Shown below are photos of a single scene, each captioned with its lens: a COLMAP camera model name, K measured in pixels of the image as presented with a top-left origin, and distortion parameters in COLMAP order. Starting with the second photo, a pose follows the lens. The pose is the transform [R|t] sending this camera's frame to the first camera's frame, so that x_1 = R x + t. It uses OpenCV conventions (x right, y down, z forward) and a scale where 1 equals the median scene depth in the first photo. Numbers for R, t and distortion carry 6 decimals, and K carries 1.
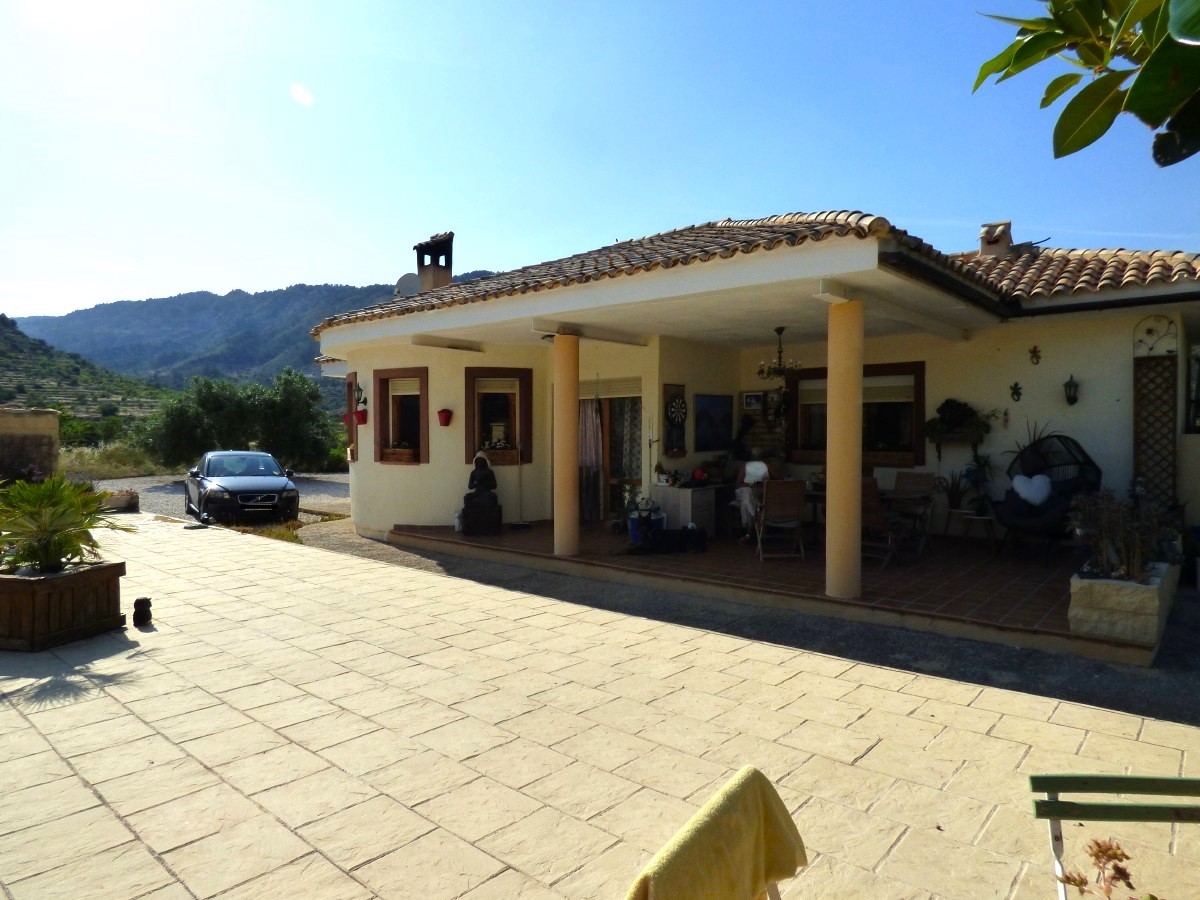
lens RADIAL K [[732.7, 0, 599.6], [0, 732.7, 448.6], [0, 0, 1]] dist [-0.001378, -0.001472]
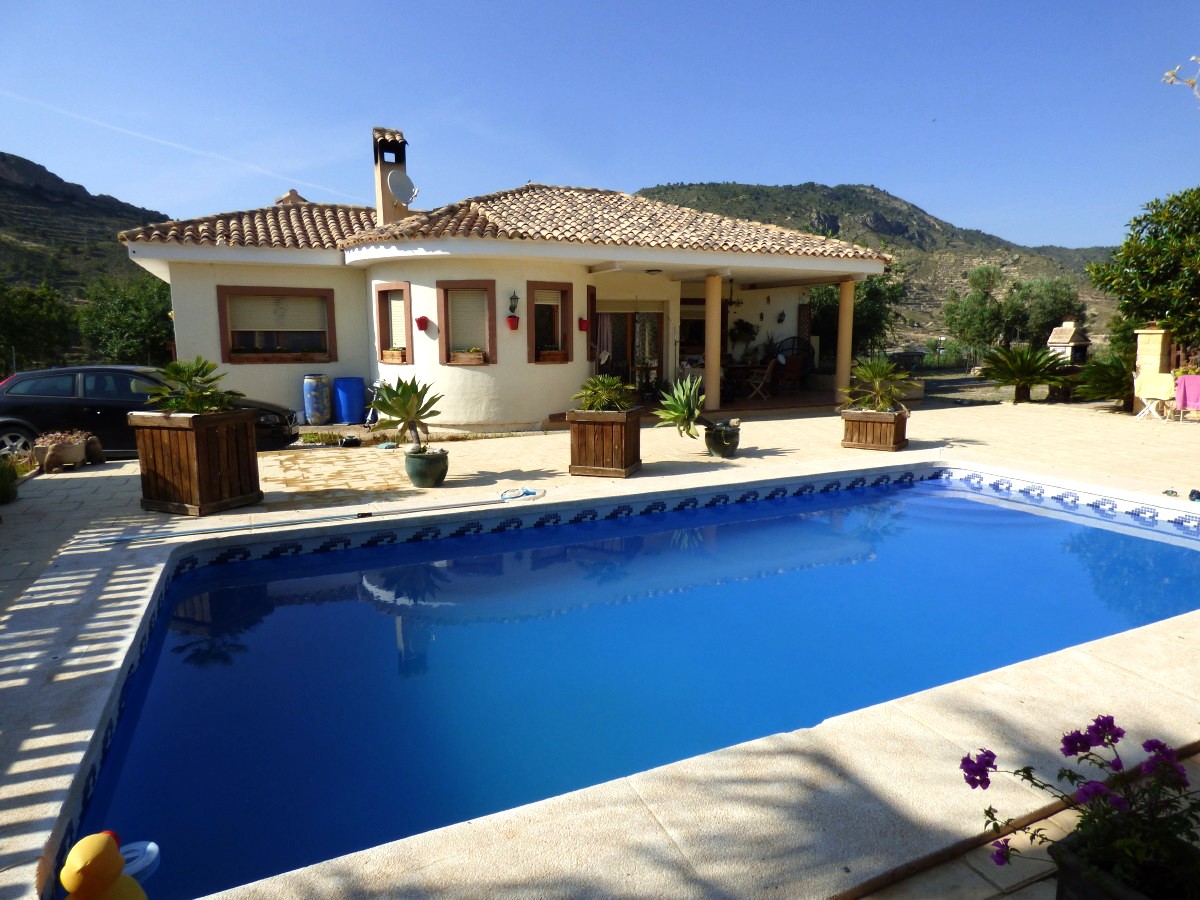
lens RADIAL K [[732.7, 0, 597.9], [0, 732.7, 449.5], [0, 0, 1]] dist [-0.001378, -0.001472]
pose [[0.408969, -0.139320, 0.901851, -1.484246], [0.028462, 0.989744, 0.139991, -0.005438], [-0.912104, -0.031583, 0.408739, 0.489678]]
